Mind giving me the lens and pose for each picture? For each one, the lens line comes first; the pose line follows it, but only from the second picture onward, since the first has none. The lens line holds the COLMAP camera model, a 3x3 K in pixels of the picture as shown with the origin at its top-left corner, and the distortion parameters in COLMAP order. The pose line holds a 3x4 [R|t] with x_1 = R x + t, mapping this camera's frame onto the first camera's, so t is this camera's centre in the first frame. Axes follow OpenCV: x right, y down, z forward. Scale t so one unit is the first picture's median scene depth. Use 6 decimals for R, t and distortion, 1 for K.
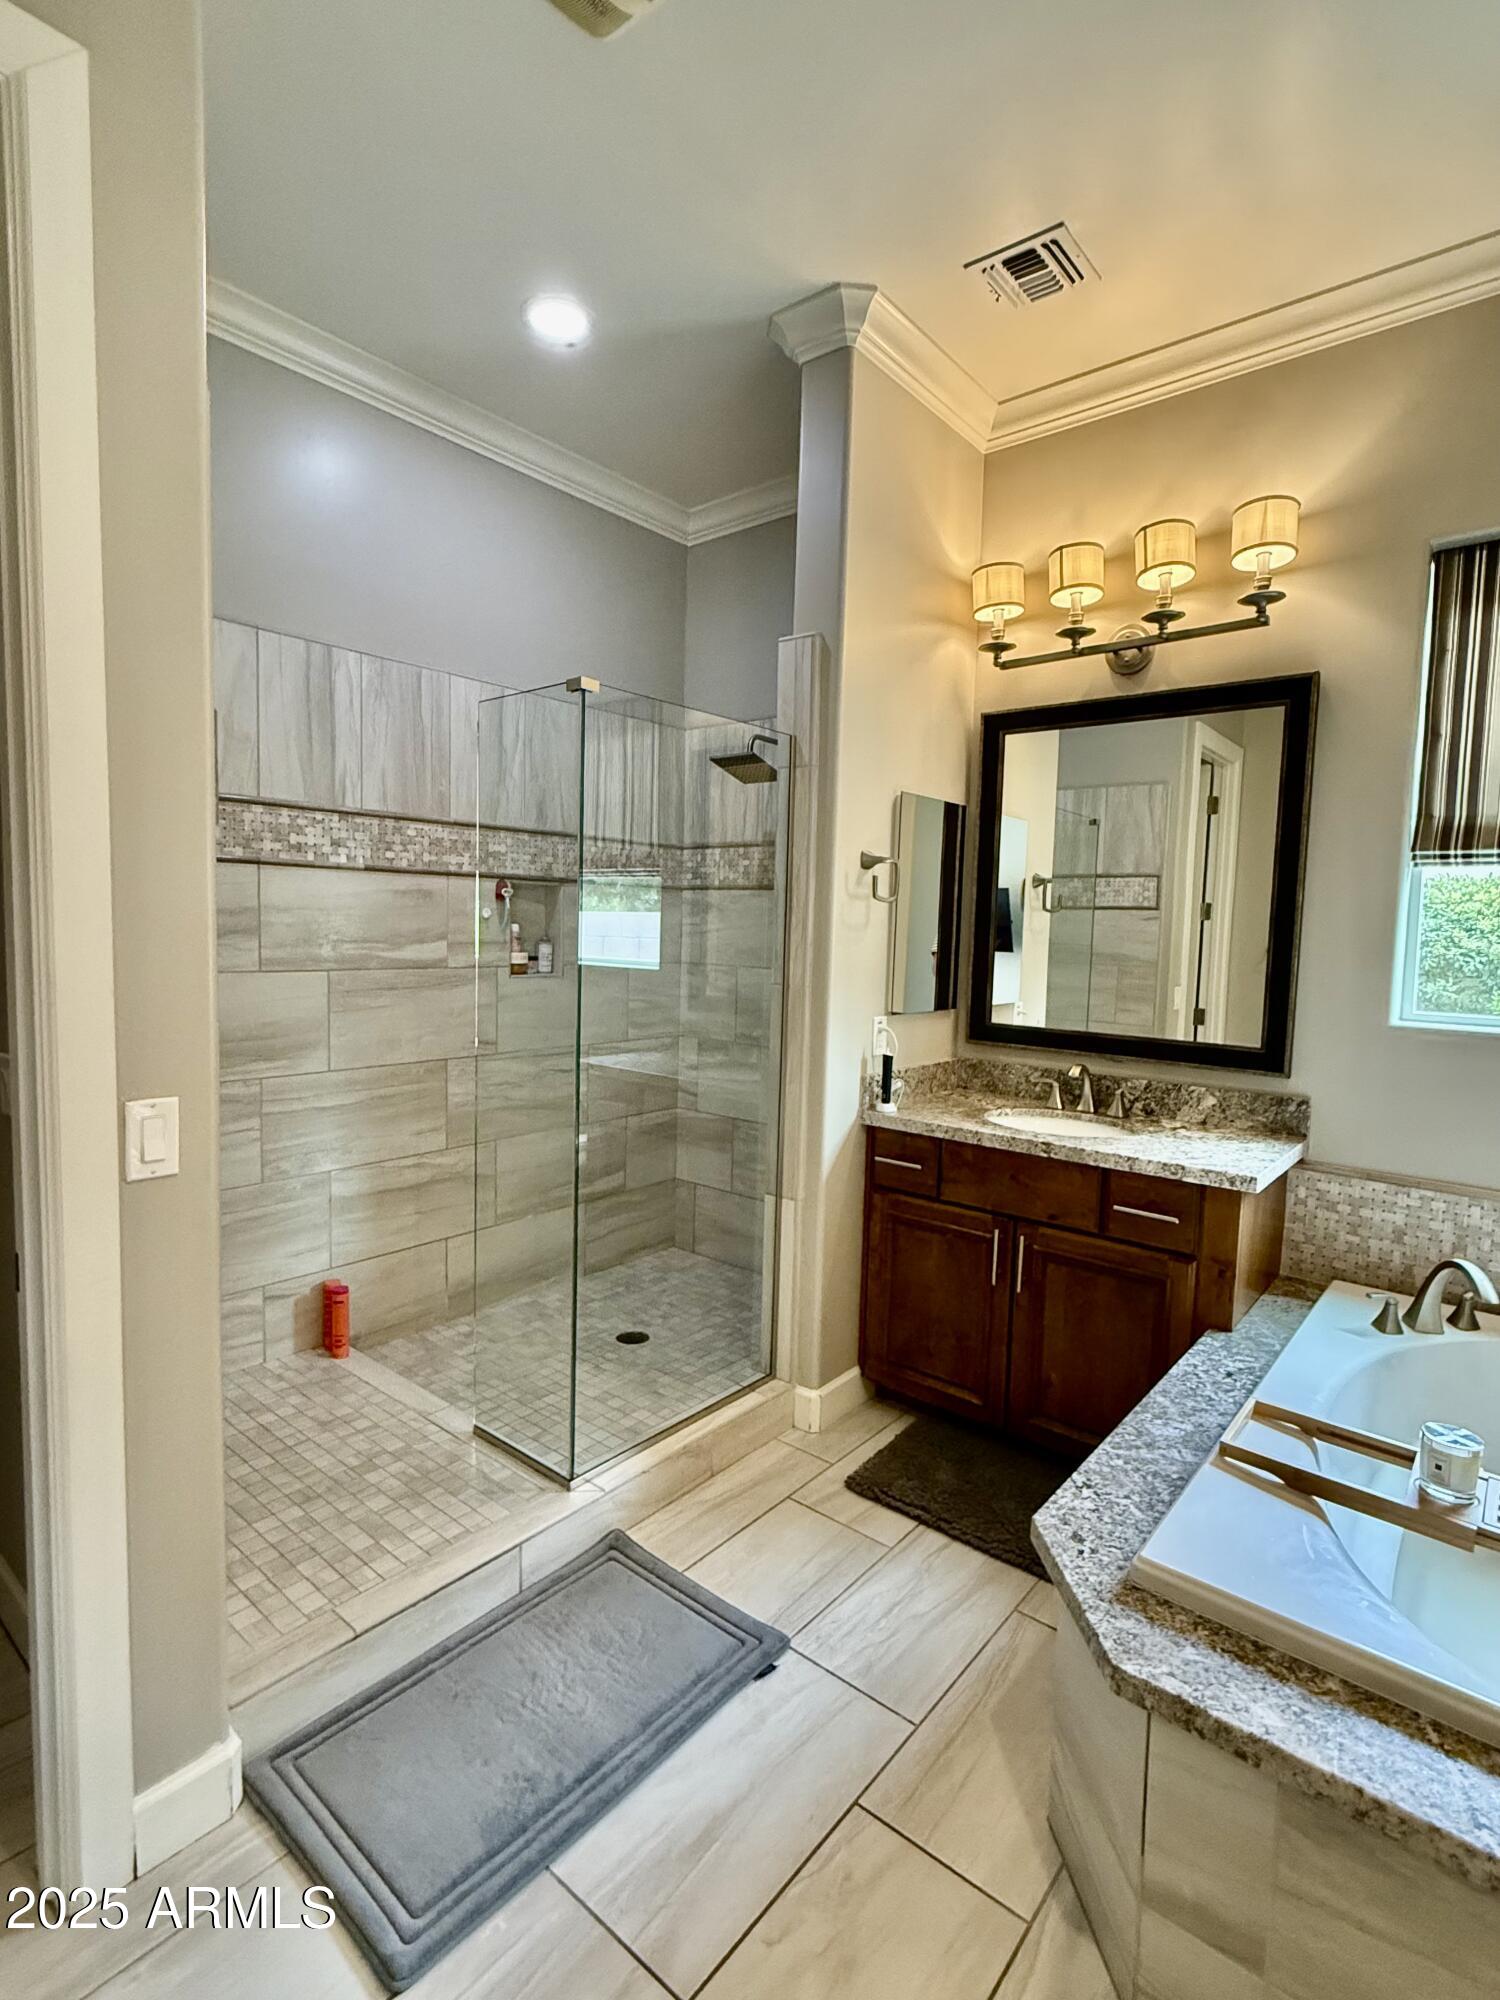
lens RADIAL K [[973.3, 0, 750.0], [0, 973.3, 1000.0], [0, 0, 1]] dist [0.001147, -0.001617]
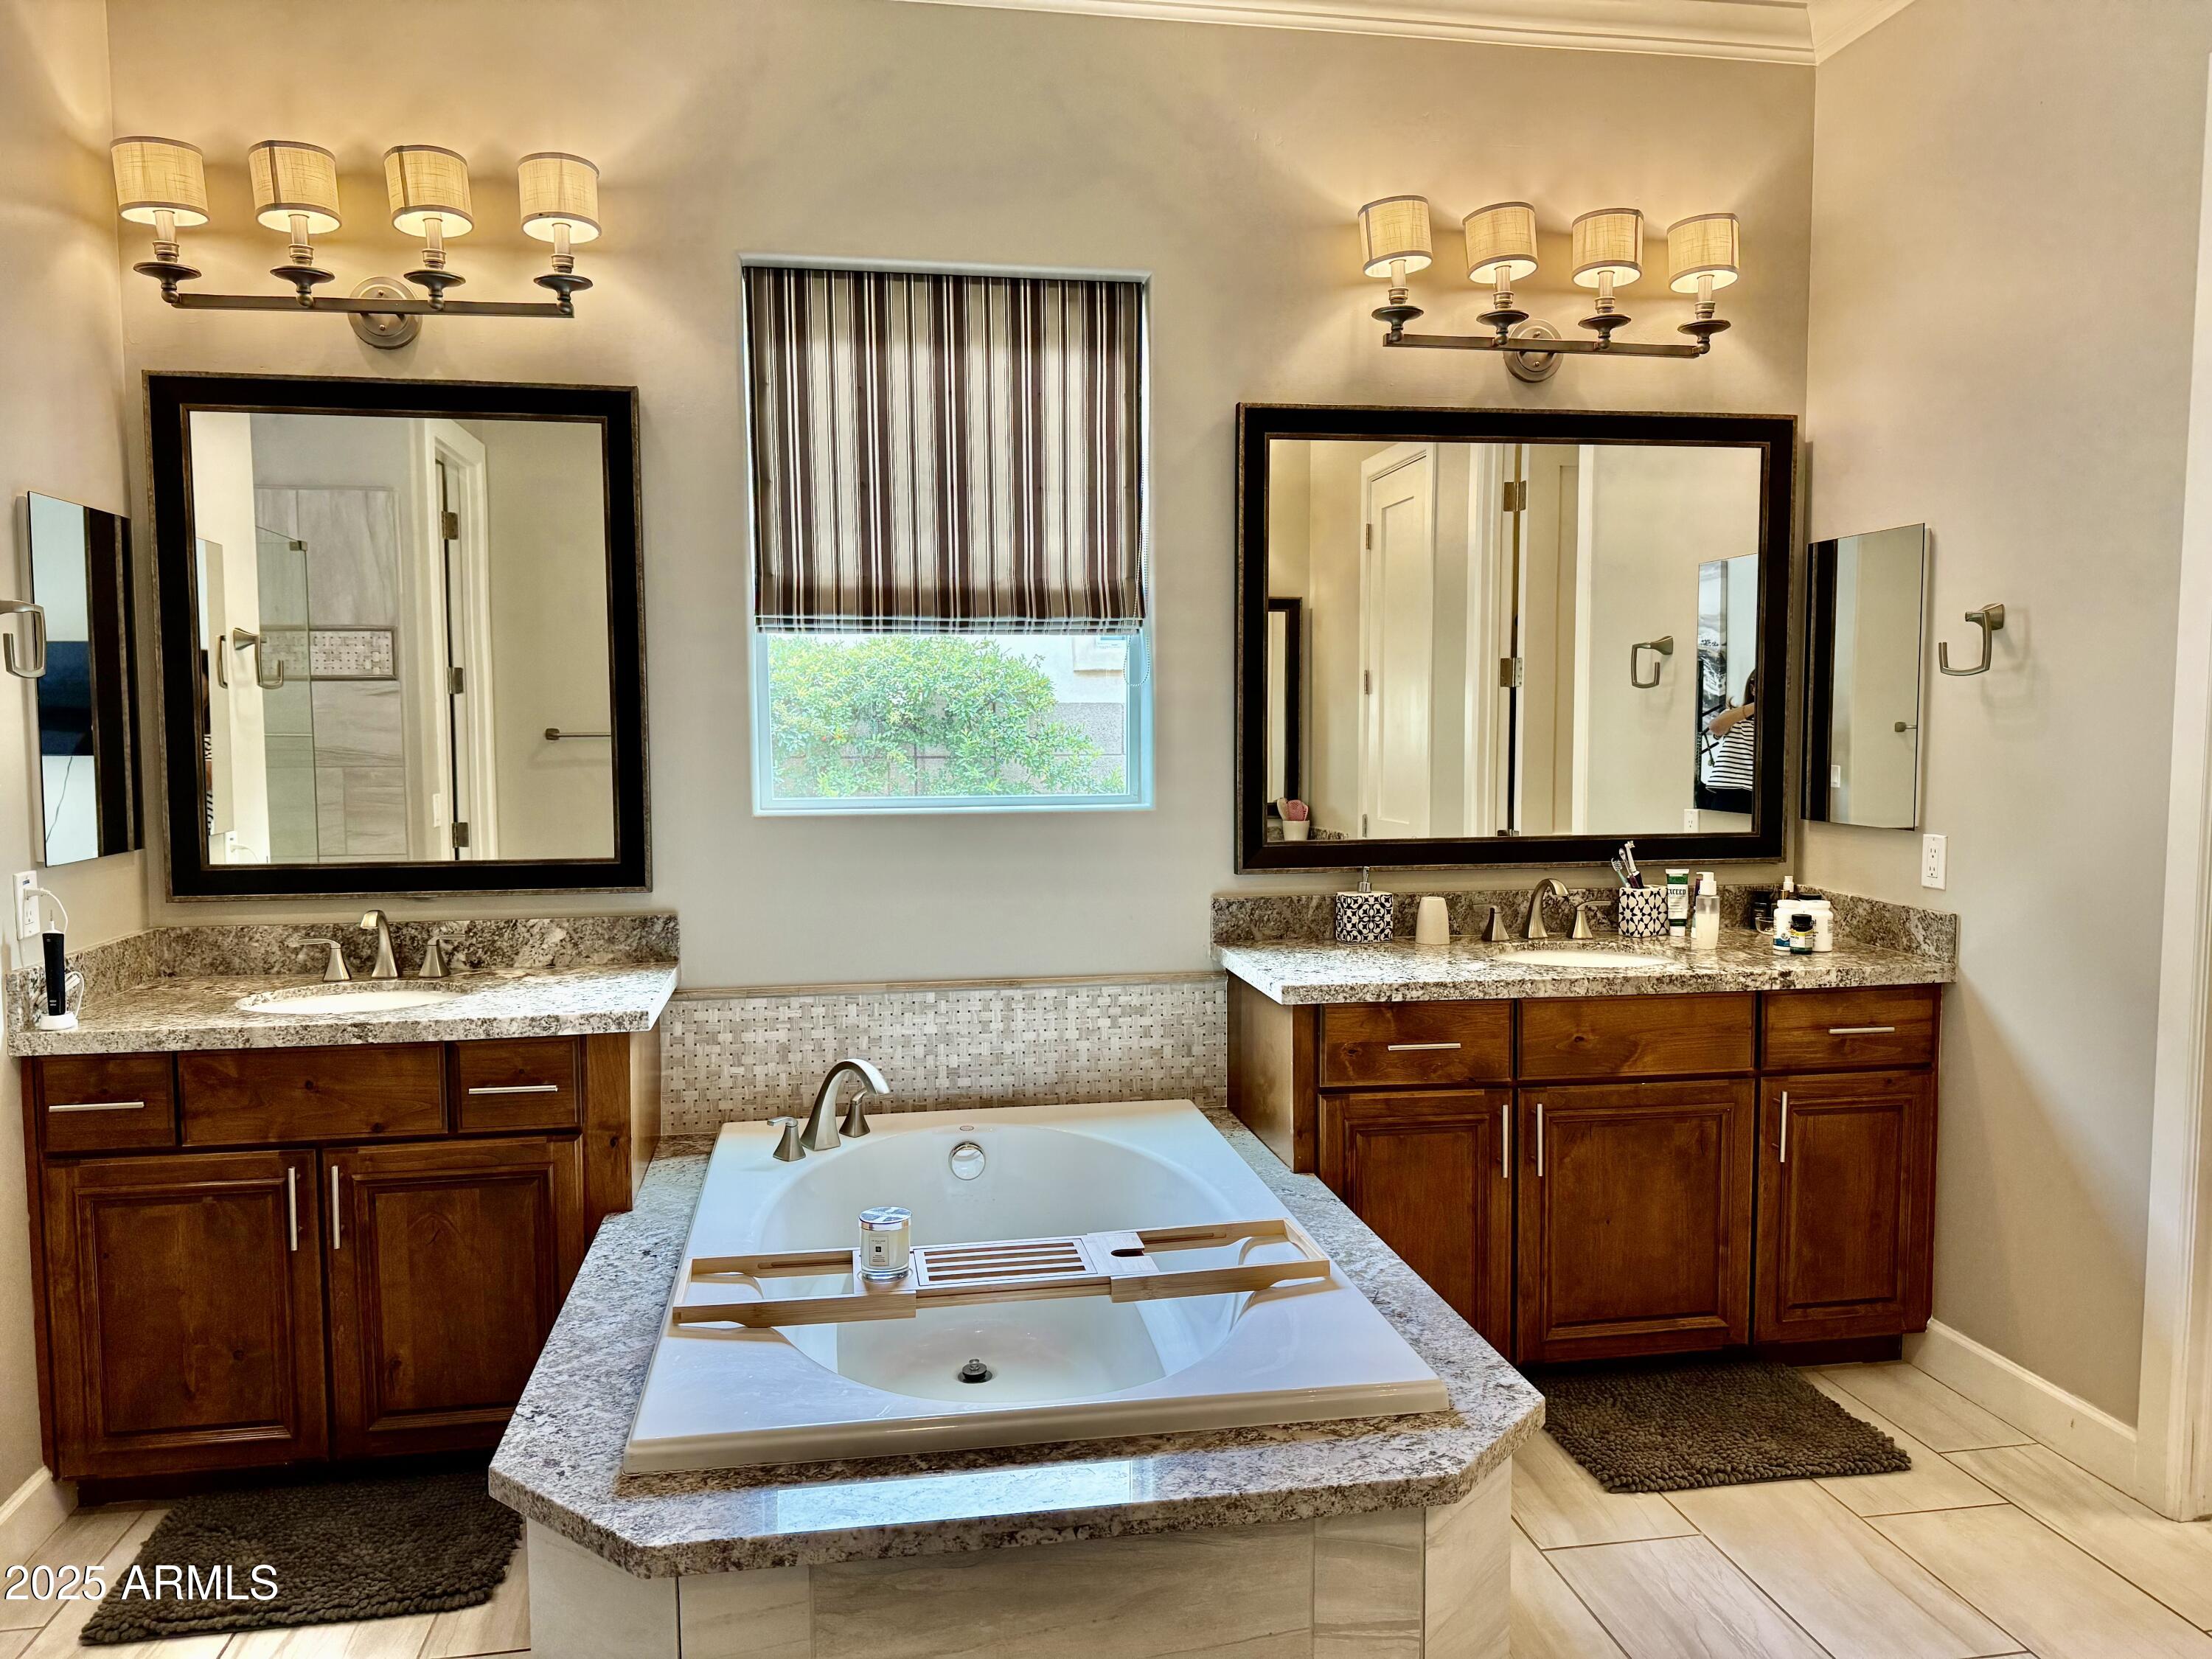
lens RADIAL K [[1536.5, 0, 1106.0], [0, 1536.5, 829.5], [0, 0, 1]] dist [0.113600, -0.179478]
pose [[0.644963, -0.085049, 0.759467, -0.181714], [0.079933, 0.995845, 0.043639, 0.003322], [-0.760022, 0.032561, 0.649081, -0.126564]]
